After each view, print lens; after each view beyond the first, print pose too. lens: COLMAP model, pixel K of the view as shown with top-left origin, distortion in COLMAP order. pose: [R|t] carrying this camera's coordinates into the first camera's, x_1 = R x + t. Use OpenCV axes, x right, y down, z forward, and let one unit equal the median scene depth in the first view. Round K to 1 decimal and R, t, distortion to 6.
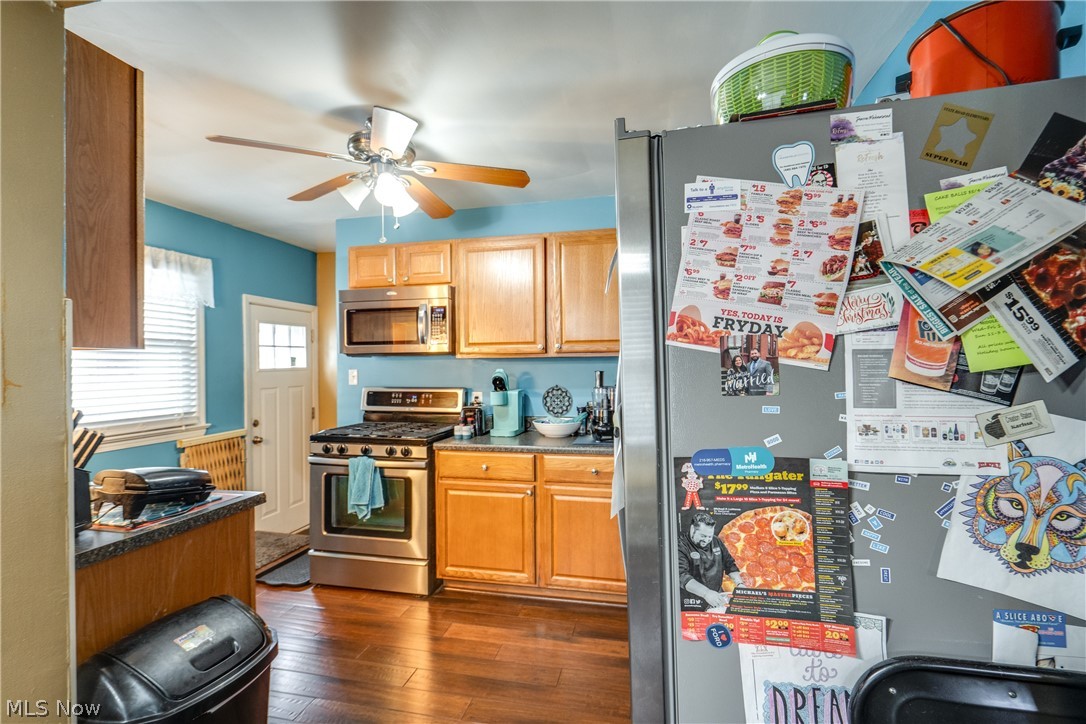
lens RADIAL K [[497.5, 0, 562.4], [0, 497.5, 362.7], [0, 0, 1]] dist [-0.003446, 0.000805]
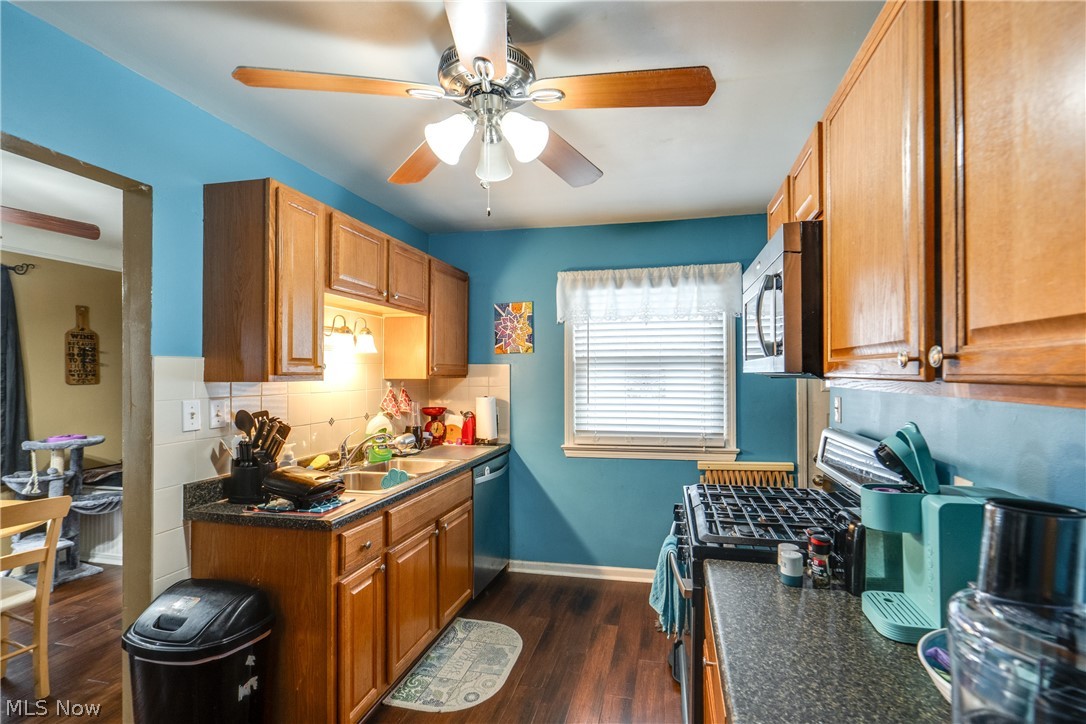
lens RADIAL K [[502.9, 0, 541.9], [0, 502.9, 368.7], [0, 0, 1]] dist [-0.005946, 0.002969]
pose [[-0.031167, 0.001491, -0.999513, 0.222717], [0.005520, 0.999984, 0.001319, -0.026764], [0.999499, -0.005476, -0.031175, 0.787422]]
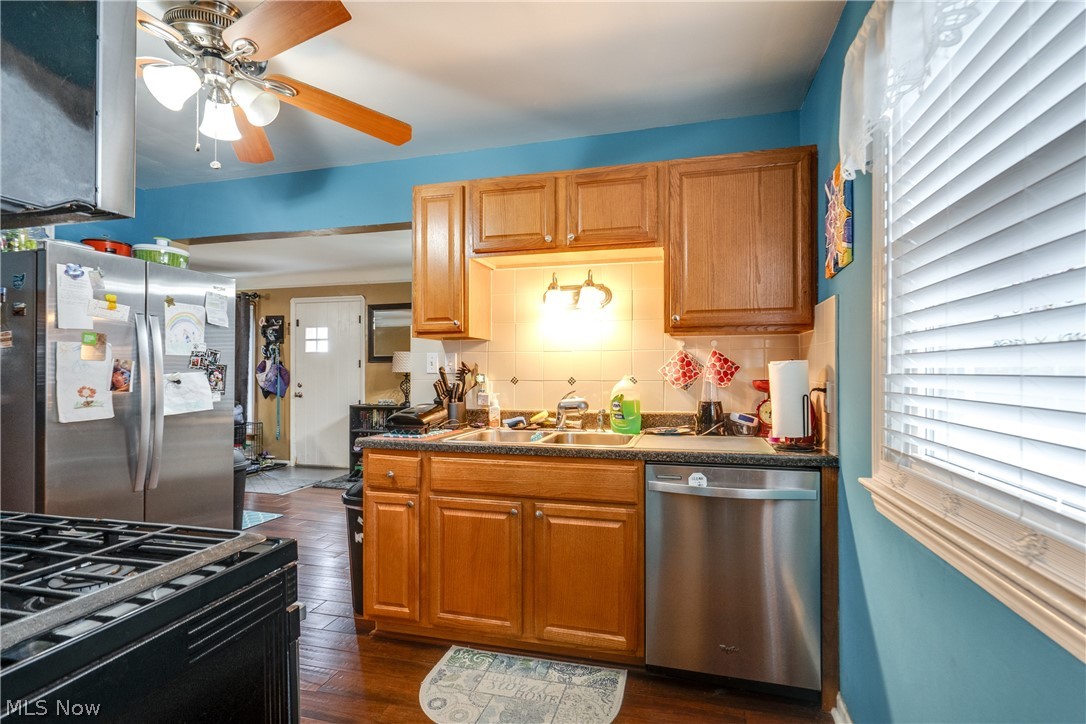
lens RADIAL K [[497.5, 0, 571.5], [0, 497.5, 369.6], [0, 0, 1]] dist [-0.003446, 0.000805]
pose [[-0.999574, 0.013464, 0.025896, -0.660152], [0.013363, 0.999902, -0.004068, 0.047674], [-0.025949, -0.003721, -0.999656, 1.248010]]
